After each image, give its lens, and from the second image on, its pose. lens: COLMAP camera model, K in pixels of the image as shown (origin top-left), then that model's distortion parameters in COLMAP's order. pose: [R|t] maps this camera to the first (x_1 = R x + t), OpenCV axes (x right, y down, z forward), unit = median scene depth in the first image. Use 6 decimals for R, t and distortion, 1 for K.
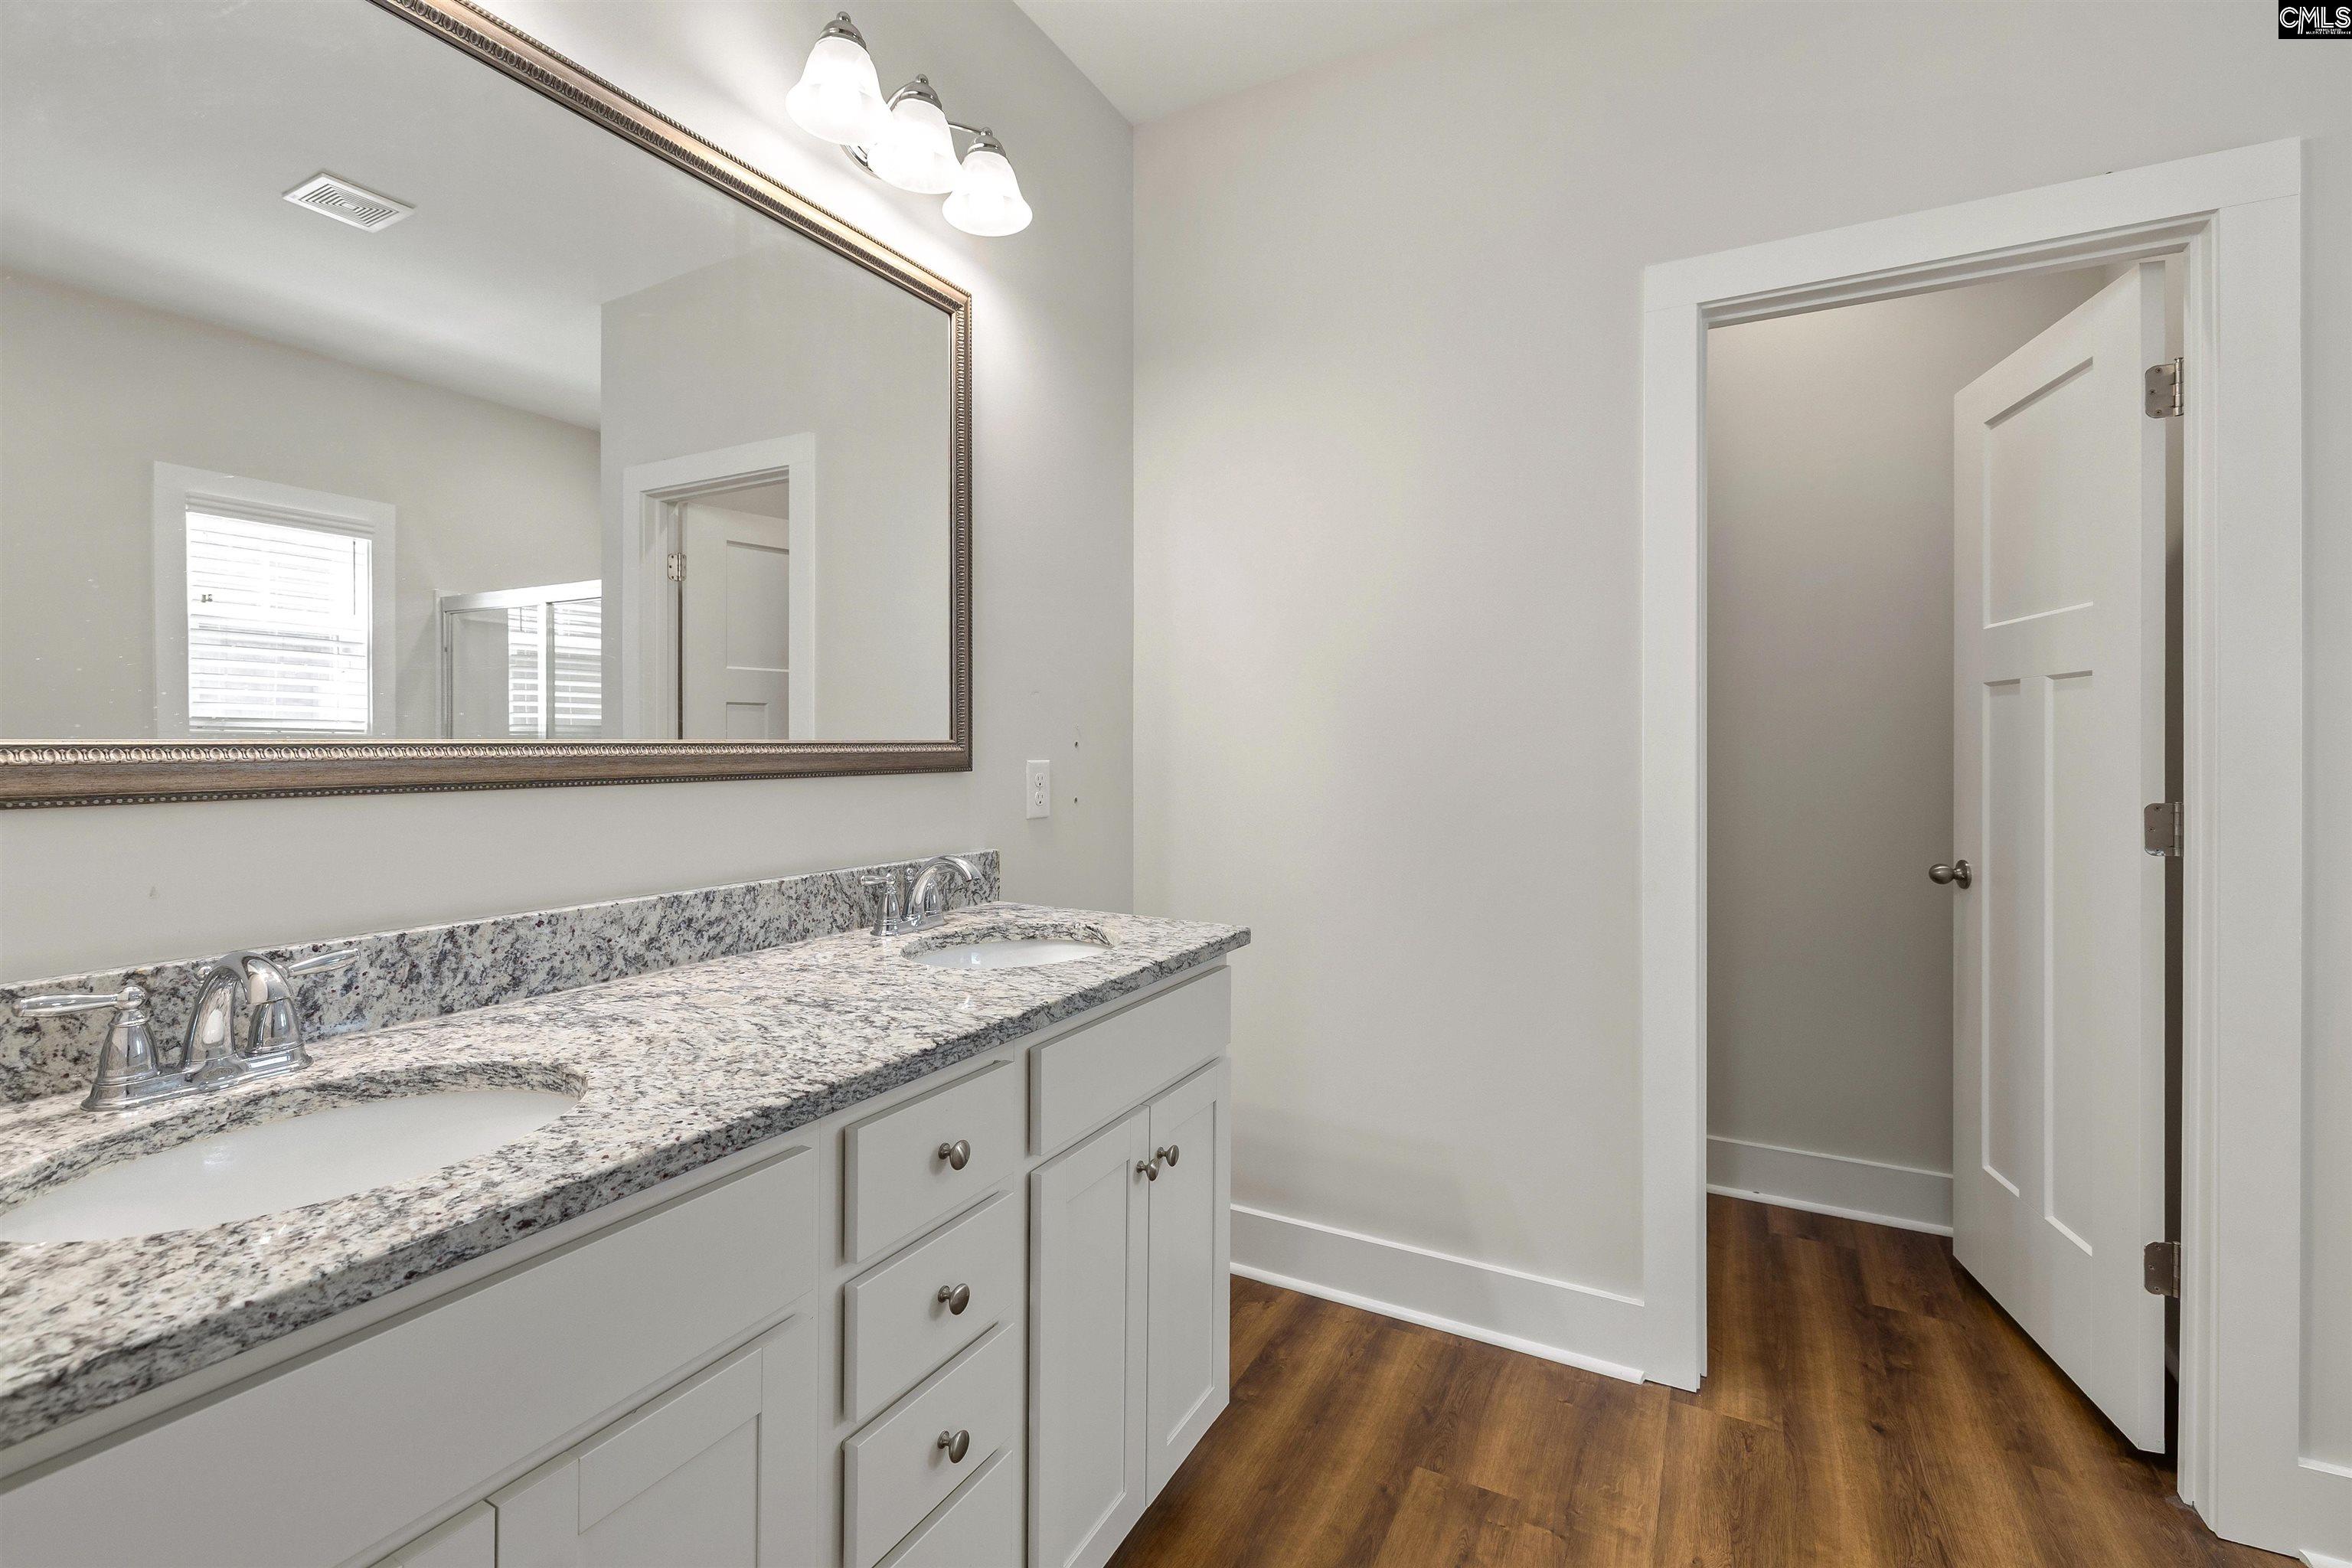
lens RADIAL K [[984.9, 0, 1166.8], [0, 984.9, 748.9], [0, 0, 1]] dist [-0.000900, -0.000007]
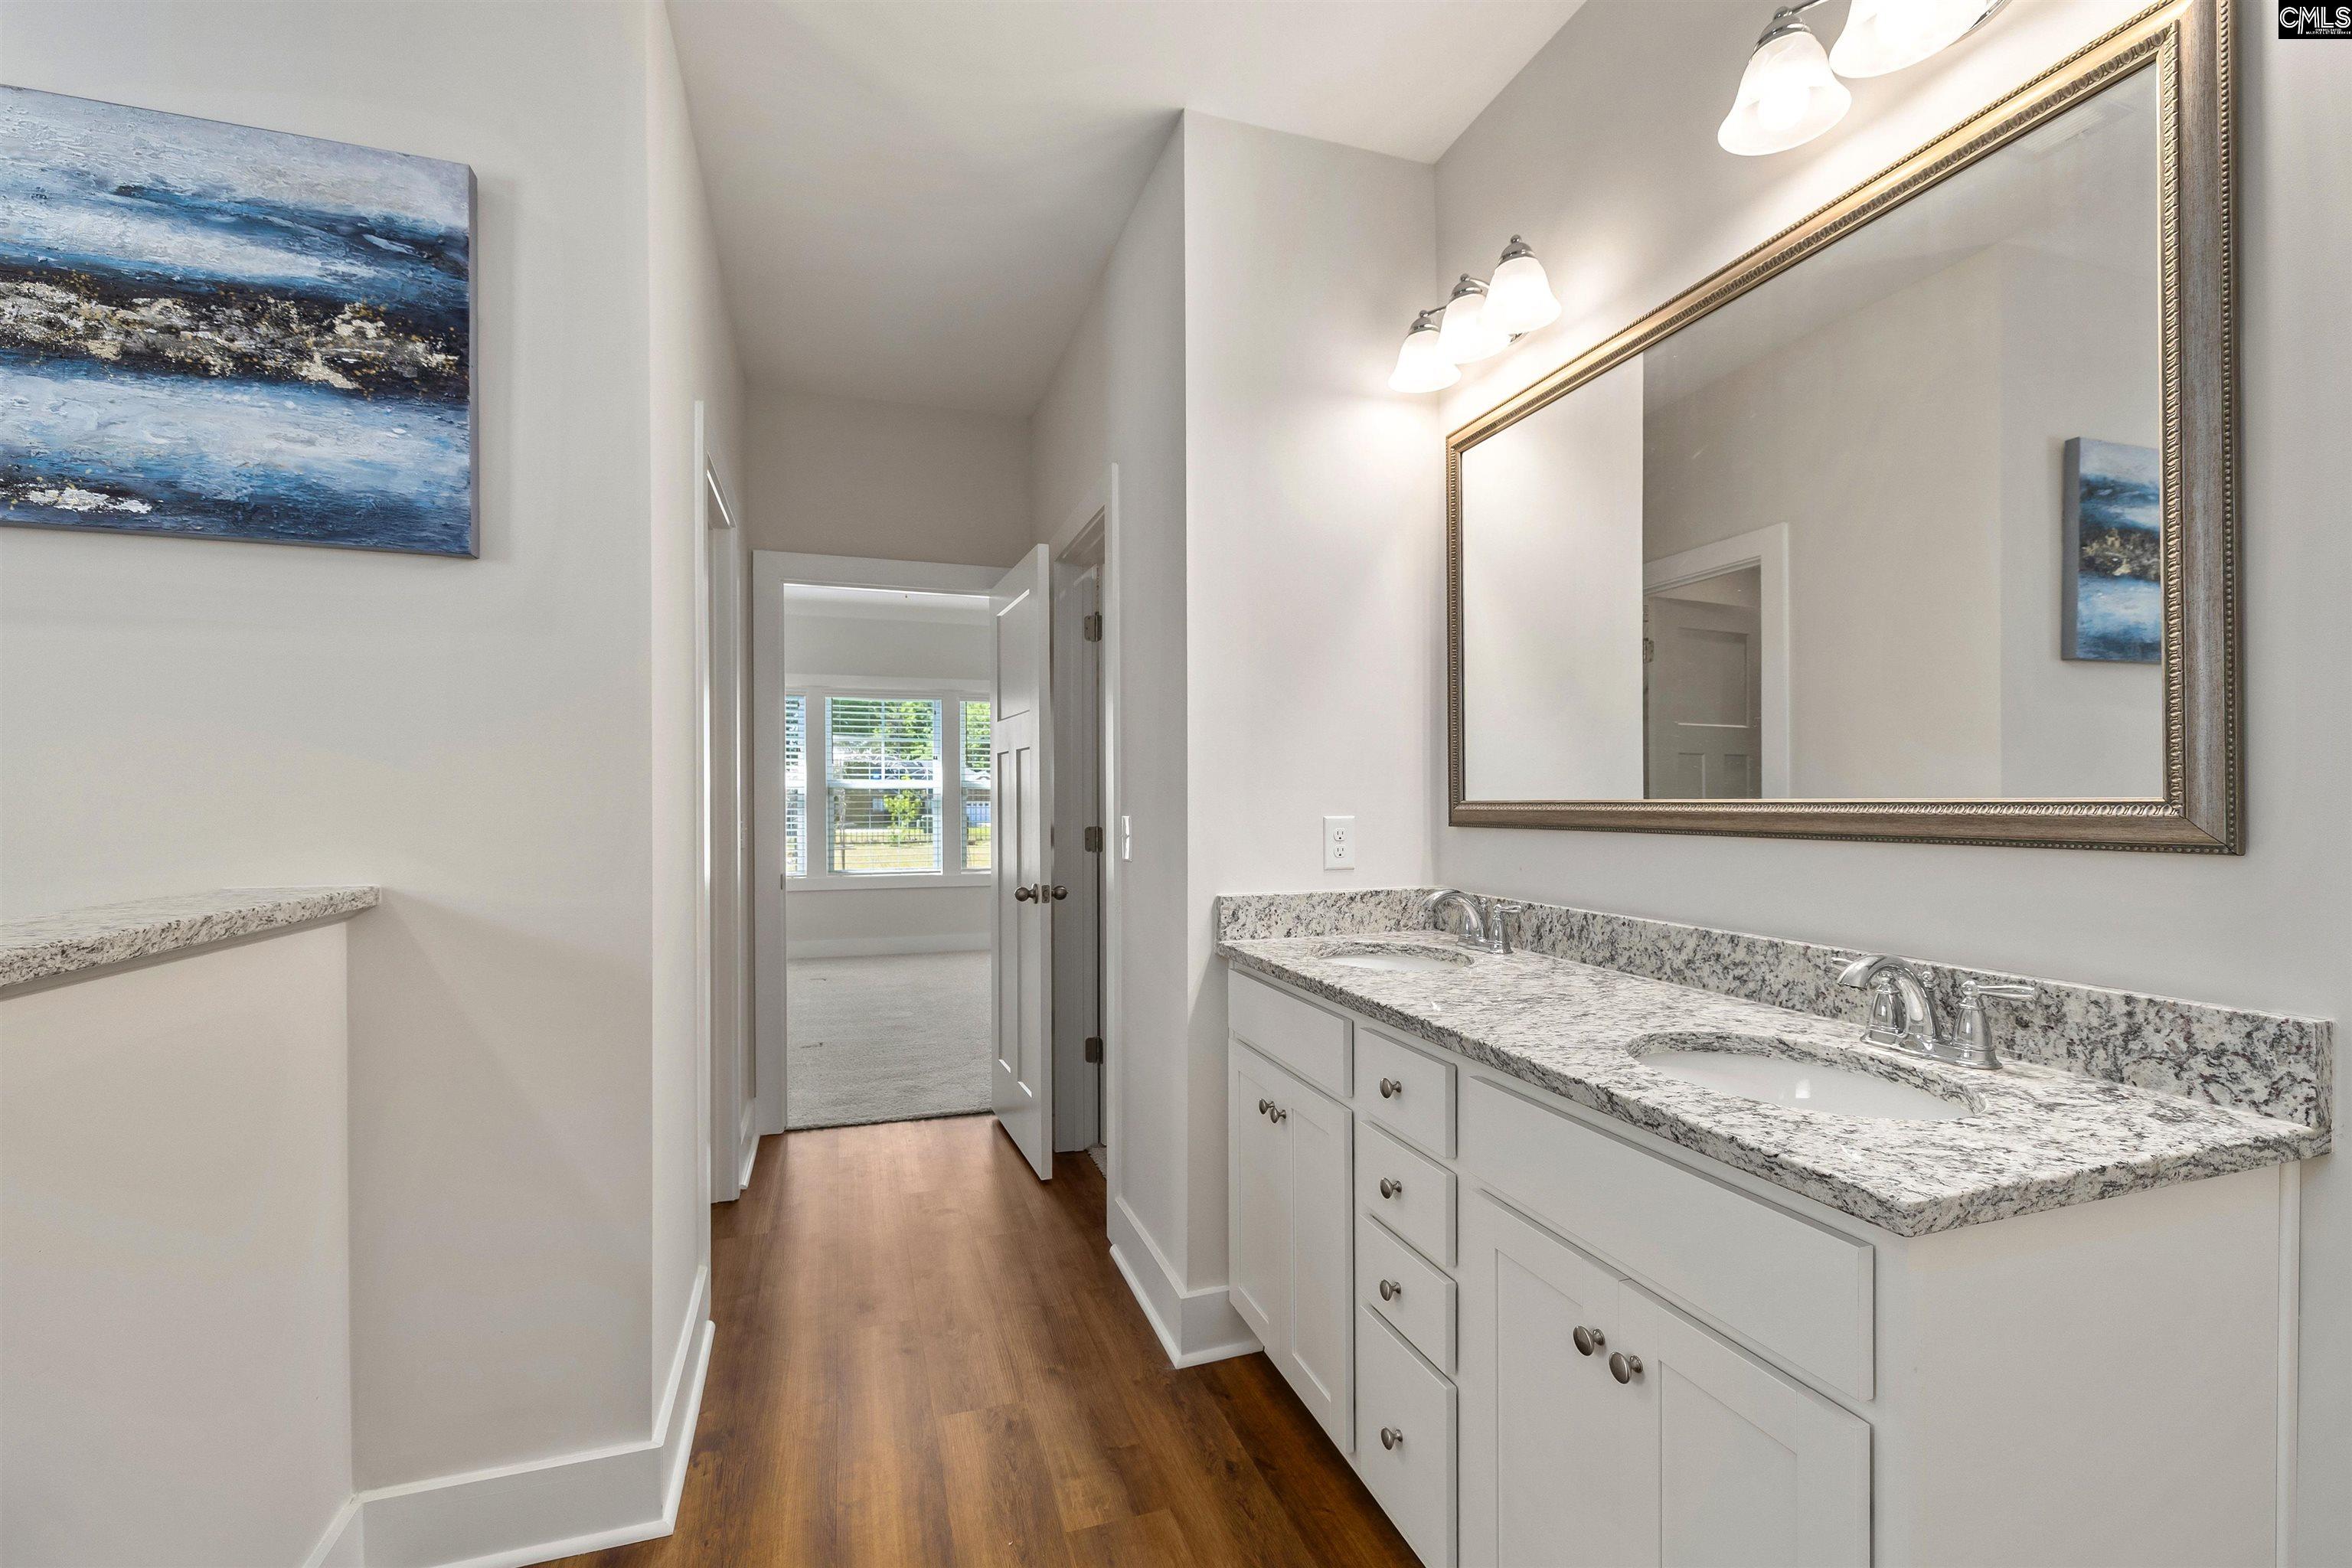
lens RADIAL K [[1018.4, 0, 1173.7], [0, 1018.4, 792.6], [0, 0, 1]] dist [-0.000433, 0.000027]
pose [[-0.669837, -0.004124, -0.742497, 0.852089], [-0.000722, 0.999988, -0.004903, -0.011225], [0.742508, -0.002748, -0.669831, 1.355468]]
